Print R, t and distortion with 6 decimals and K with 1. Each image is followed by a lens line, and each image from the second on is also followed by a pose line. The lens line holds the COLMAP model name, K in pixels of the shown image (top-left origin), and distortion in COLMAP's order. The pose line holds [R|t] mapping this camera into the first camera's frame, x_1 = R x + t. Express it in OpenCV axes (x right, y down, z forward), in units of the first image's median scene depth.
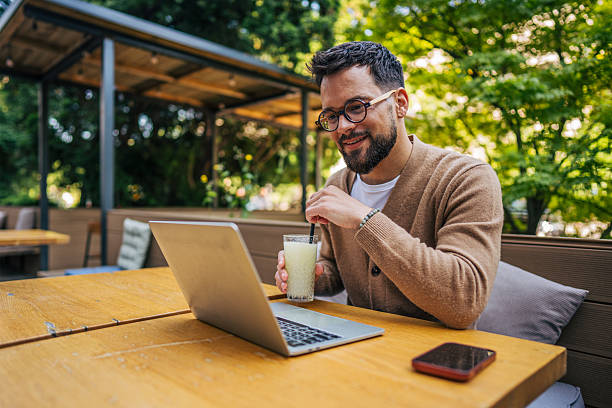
lens RADIAL K [[426.9, 0, 289.9], [0, 426.9, 212.9], [0, 0, 1]] dist [-0.001386, 0.005900]
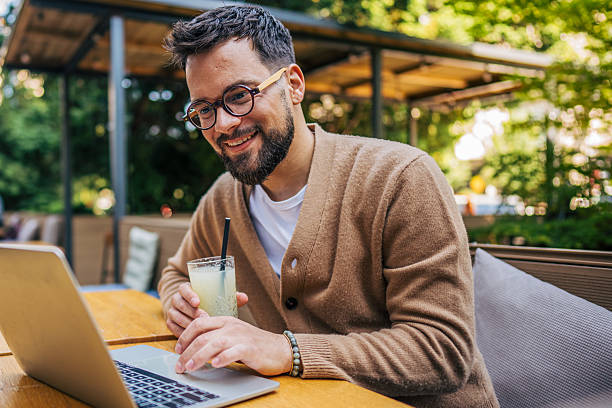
lens RADIAL K [[552.4, 0, 205.4], [0, 552.4, 224.7], [0, 0, 1]] dist [-0.005515, 0.003718]
pose [[0.942916, -0.011689, -0.332824, 0.418710], [0.017676, 0.999732, 0.014965, -0.033956], [0.332560, -0.019993, 0.942870, 0.050943]]
